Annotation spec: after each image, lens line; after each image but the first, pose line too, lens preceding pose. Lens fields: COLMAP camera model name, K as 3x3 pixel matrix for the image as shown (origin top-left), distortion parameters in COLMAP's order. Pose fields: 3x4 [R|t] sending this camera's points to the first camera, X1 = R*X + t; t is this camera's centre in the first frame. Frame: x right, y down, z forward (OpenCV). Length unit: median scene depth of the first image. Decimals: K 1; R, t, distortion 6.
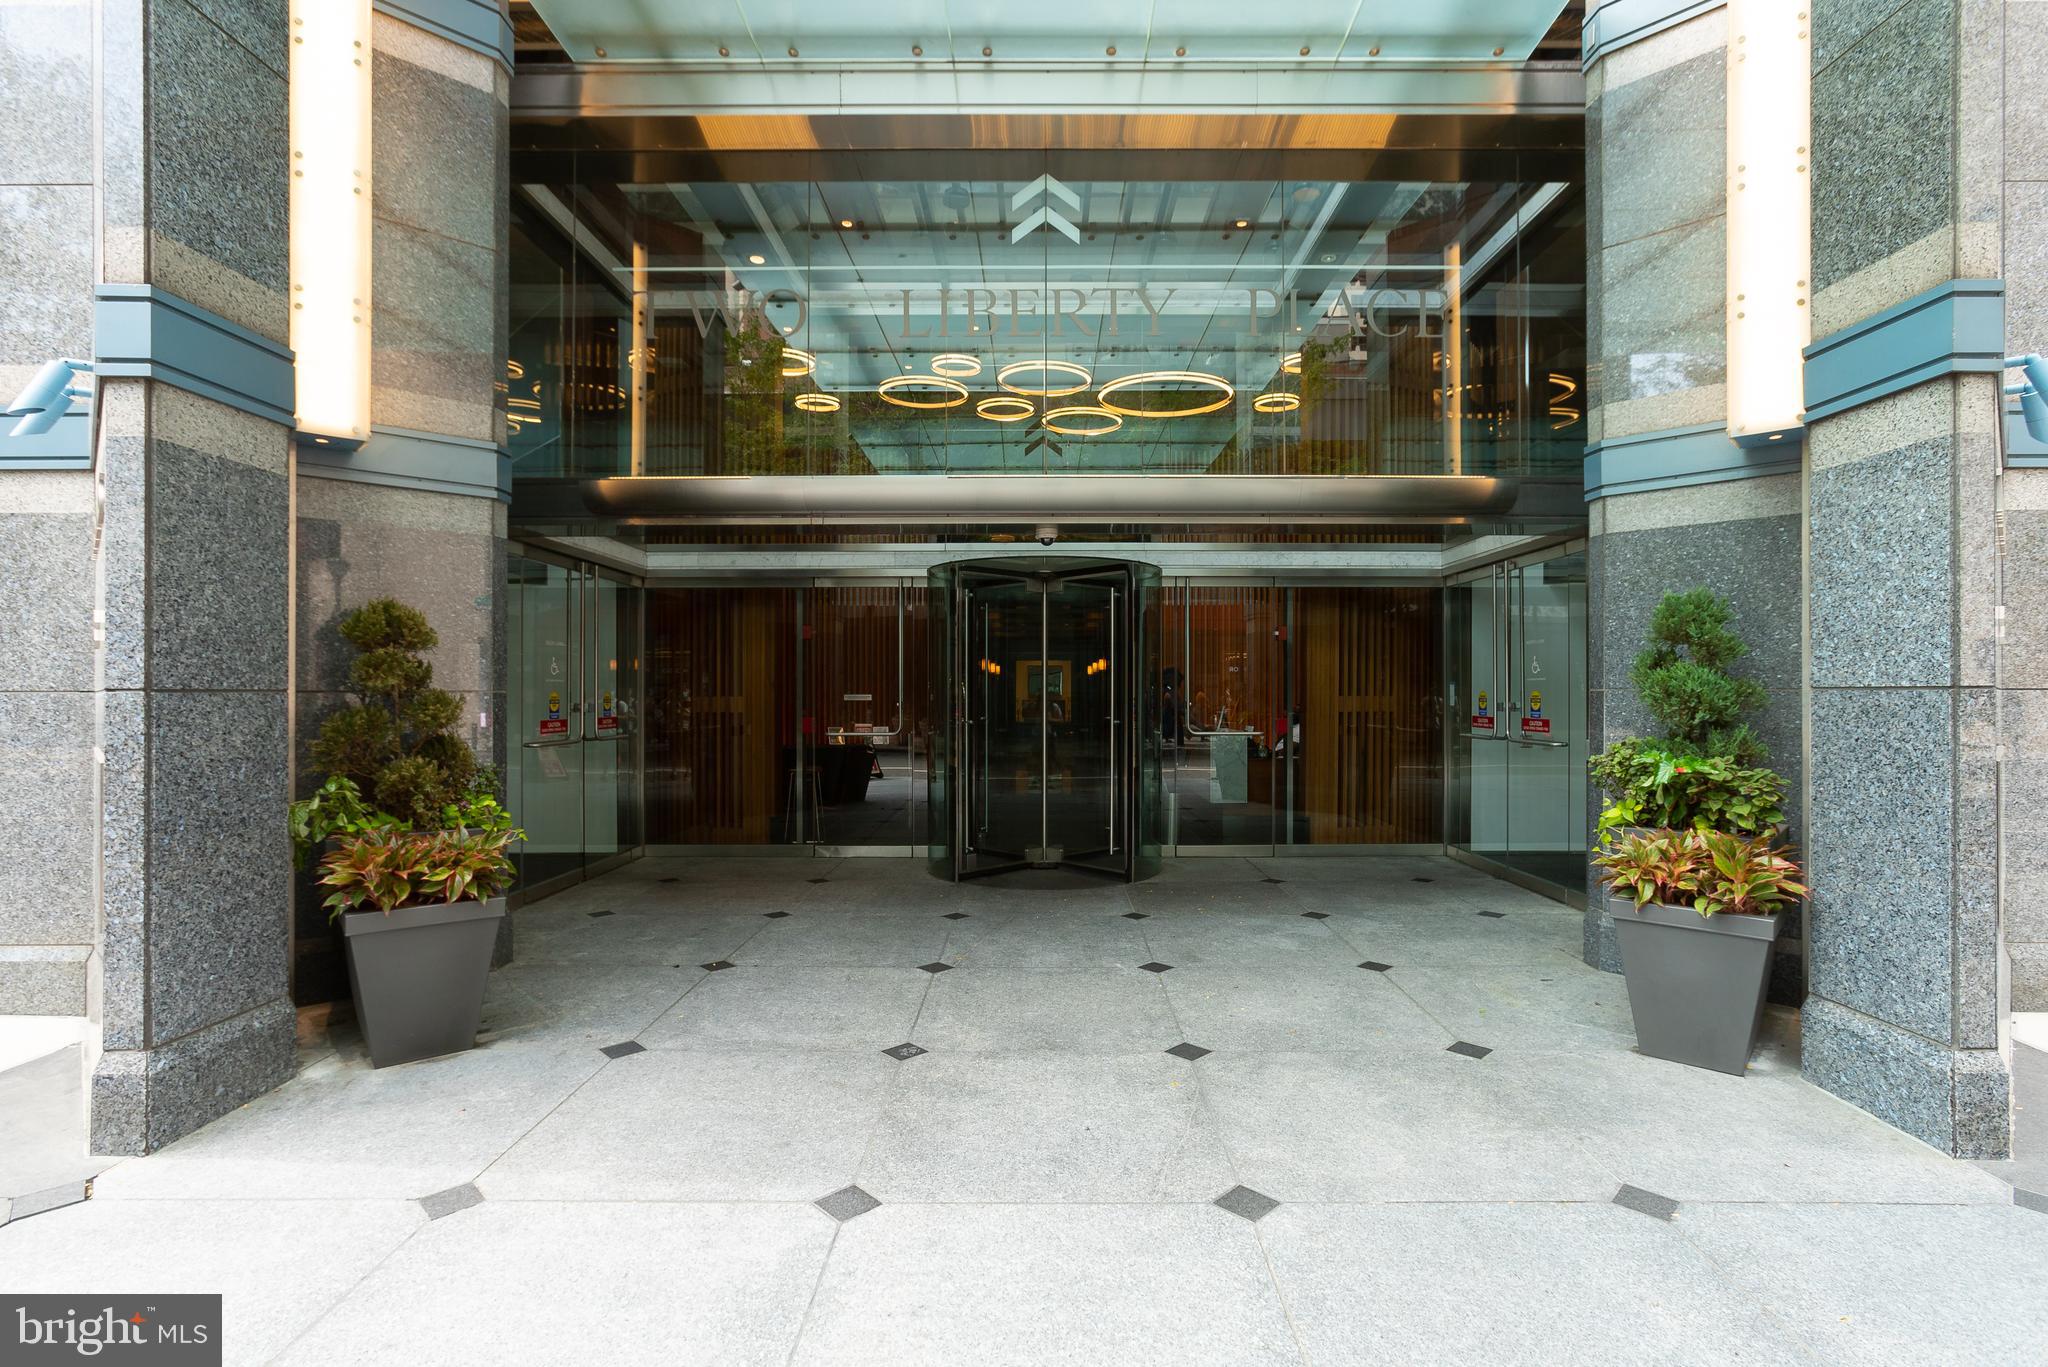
lens RADIAL K [[936.9, 0, 1021.6], [0, 936.9, 688.2], [0, 0, 1]] dist [-0.009931, 0.006097]
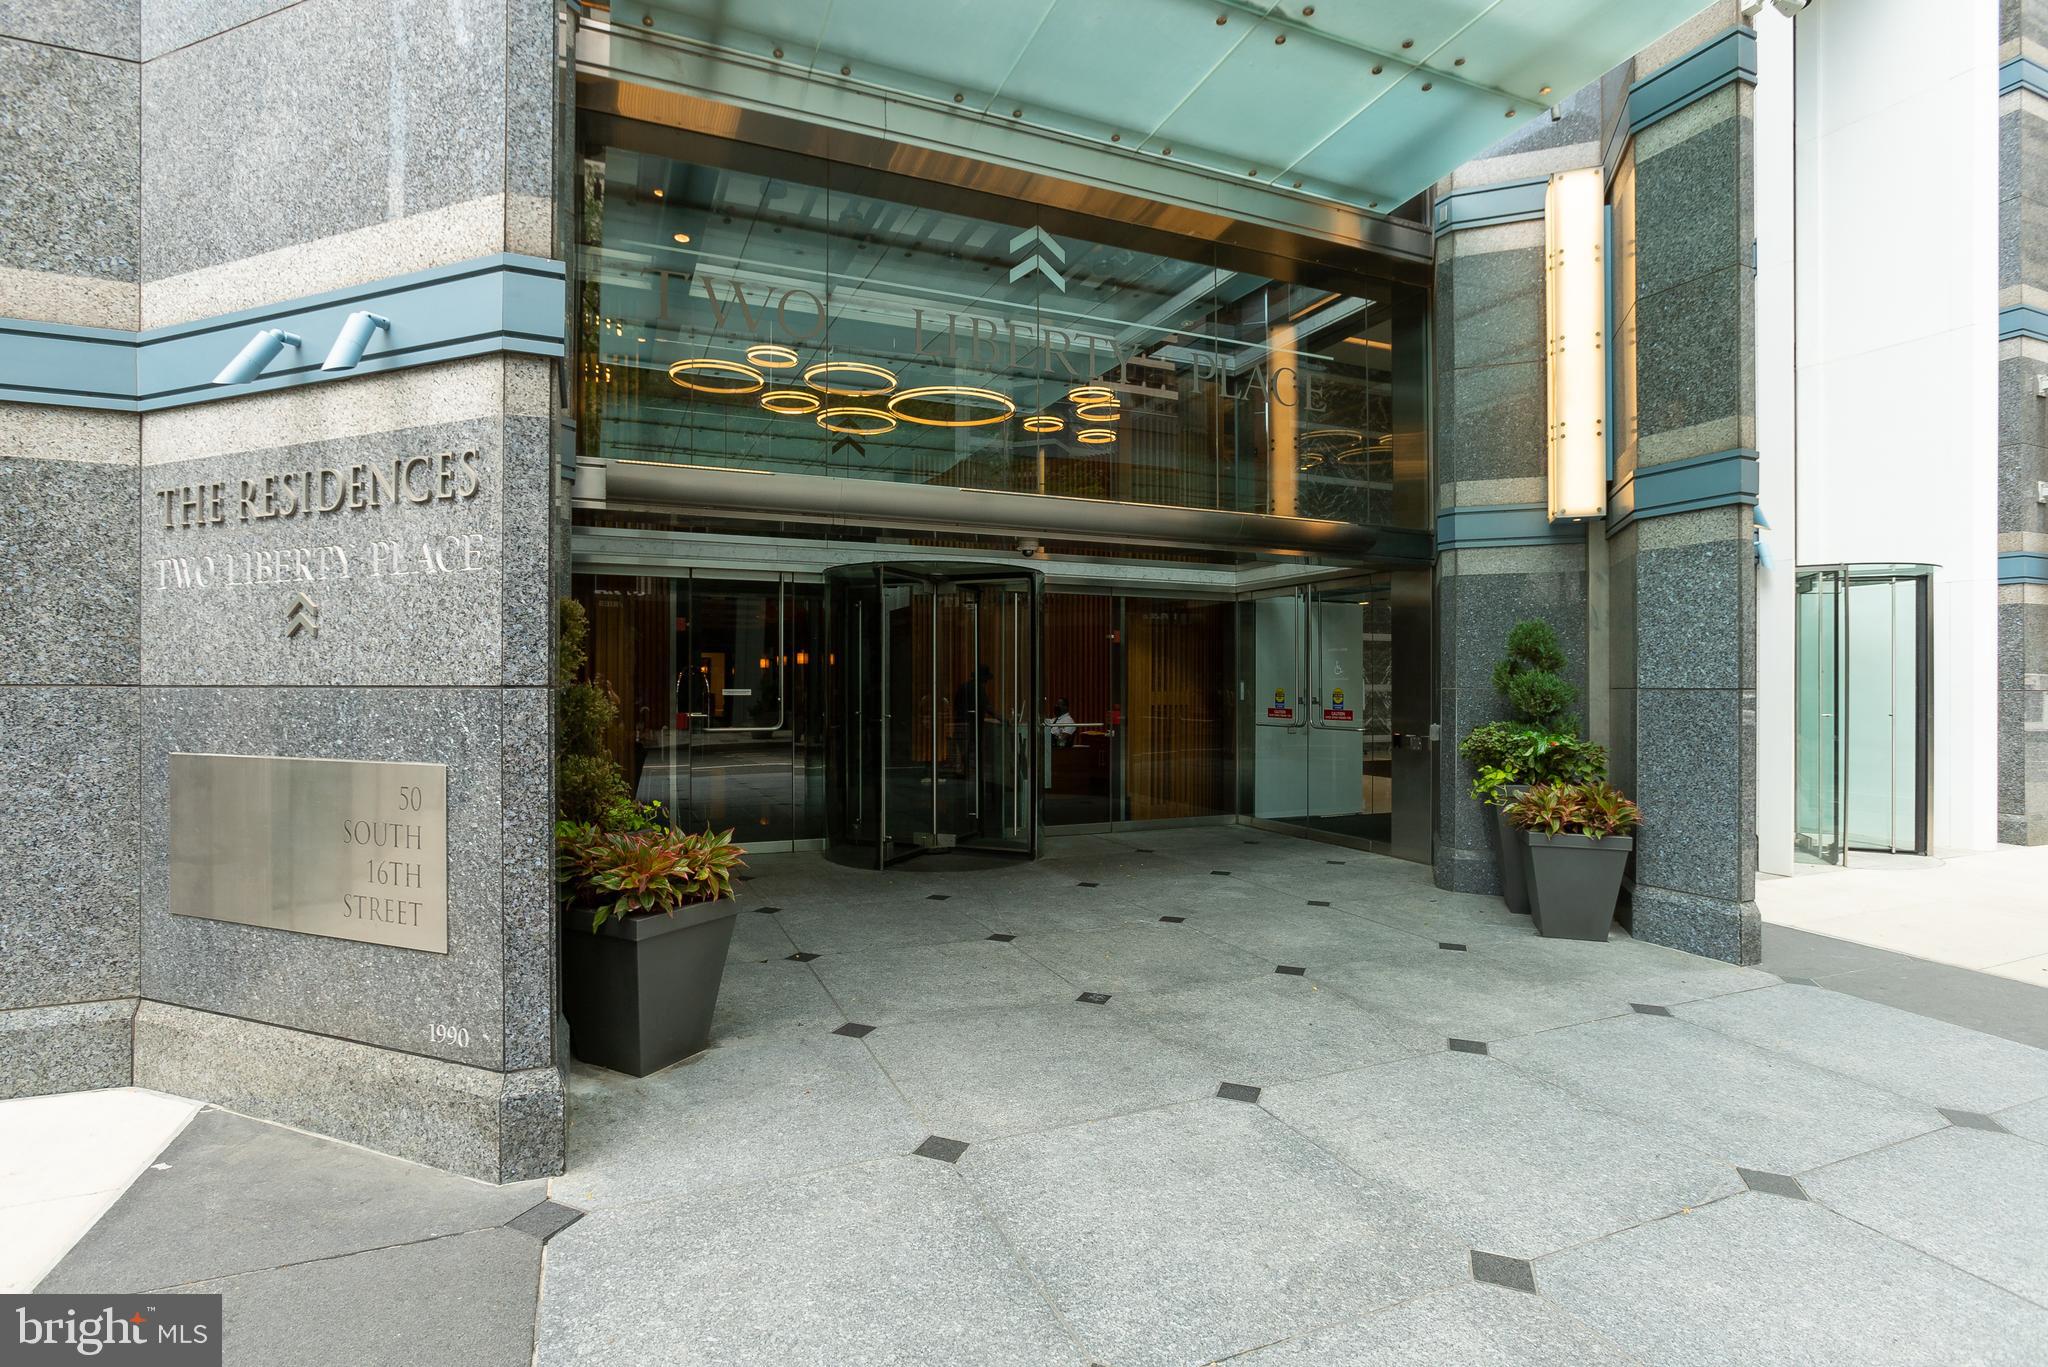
lens RADIAL K [[940.5, 0, 1022.4], [0, 940.5, 679.8], [0, 0, 1]] dist [-0.018048, 0.003231]
pose [[0.923600, 0.006630, 0.383299, -0.594897], [-0.005536, 0.999977, -0.003956, -0.002585], [-0.383316, 0.001532, 0.923616, -0.041463]]
